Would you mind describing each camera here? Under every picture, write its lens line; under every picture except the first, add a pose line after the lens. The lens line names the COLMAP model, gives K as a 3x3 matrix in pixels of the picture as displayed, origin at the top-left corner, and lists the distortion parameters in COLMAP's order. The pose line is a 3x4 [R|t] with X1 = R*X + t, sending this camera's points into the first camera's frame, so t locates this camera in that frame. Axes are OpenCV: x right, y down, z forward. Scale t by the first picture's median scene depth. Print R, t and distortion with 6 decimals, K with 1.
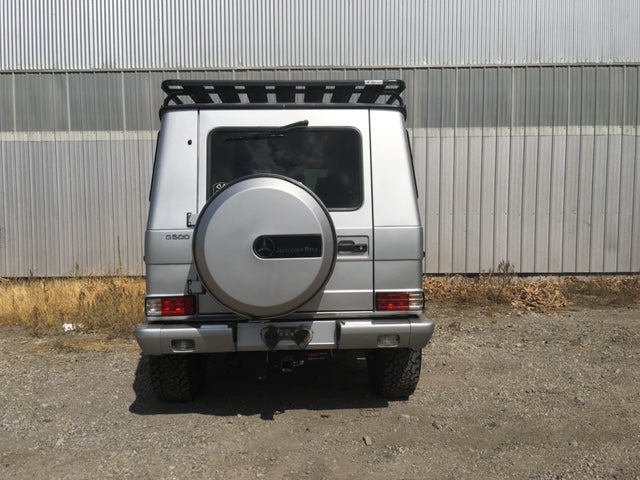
lens RADIAL K [[540.6, 0, 317.5], [0, 540.6, 237.1], [0, 0, 1]] dist [0.090537, -0.147956]
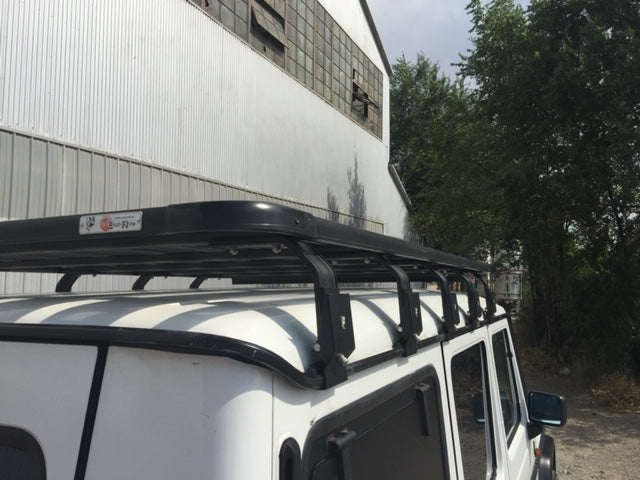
lens RADIAL K [[544.7, 0, 318.5], [0, 544.7, 233.1], [0, 0, 1]] dist [0.093105, -0.150271]
pose [[0.391844, 0.065117, 0.917724, -0.202141], [0.045288, 0.994918, -0.089931, -0.103376], [-0.918916, 0.076801, 0.386904, 0.384193]]
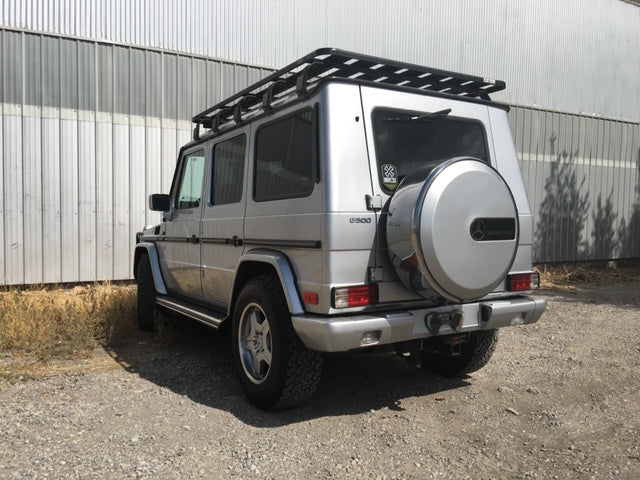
lens RADIAL K [[540.6, 0, 317.5], [0, 540.6, 237.1], [0, 0, 1]] dist [0.090537, -0.147956]
pose [[0.876074, 0.000382, 0.482176, -0.264539], [0.006541, 0.999898, -0.012676, 0.013573], [-0.482132, 0.014259, 0.875983, 0.080406]]
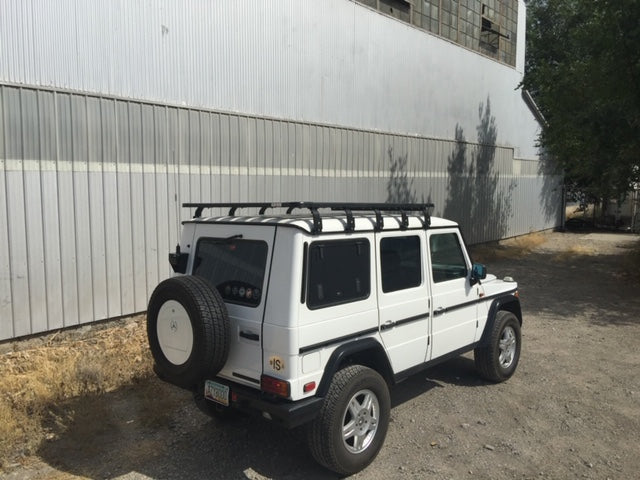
lens RADIAL K [[544.7, 0, 318.5], [0, 544.7, 233.1], [0, 0, 1]] dist [0.093105, -0.150271]
pose [[0.637985, -0.064424, 0.767349, -0.467908], [0.042002, 0.997922, 0.048862, -0.110818], [-0.768902, 0.001057, 0.639366, 0.126247]]
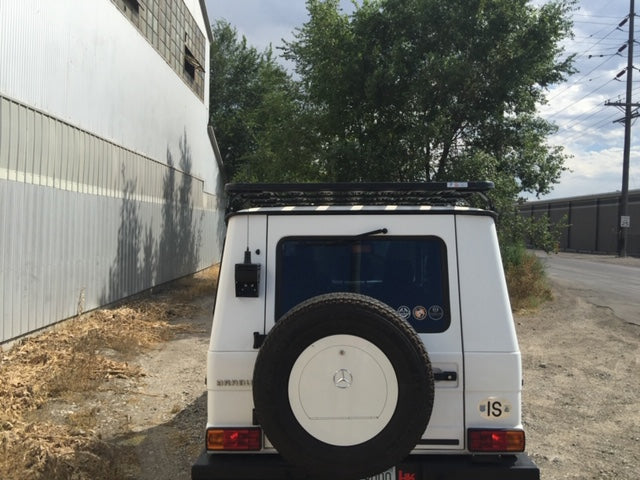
lens RADIAL K [[544.7, 0, 318.5], [0, 544.7, 233.1], [0, 0, 1]] dist [0.093105, -0.150271]
pose [[-0.016186, -0.001392, 0.999868, -0.466965], [0.034224, 0.999412, 0.001946, -0.088114], [-0.999283, 0.034251, -0.016129, 0.533342]]
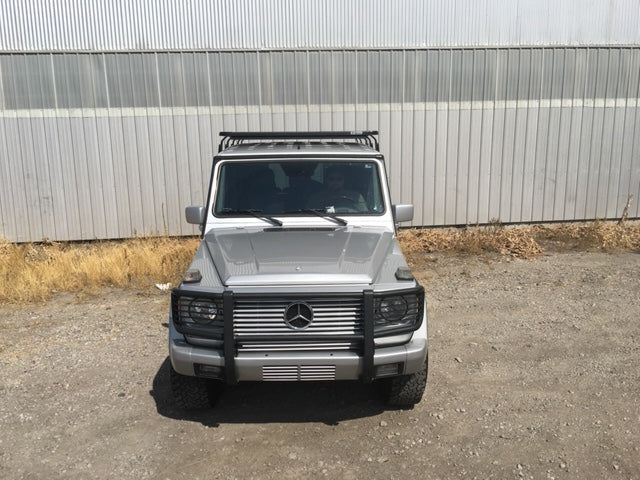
lens RADIAL K [[544.7, 0, 318.5], [0, 544.7, 233.1], [0, 0, 1]] dist [0.093105, -0.150271]
pose [[0.993798, -0.033695, 0.105972, -0.162187], [0.021163, 0.992879, 0.117236, -0.065429], [-0.109167, -0.114266, 0.987434, -0.169406]]
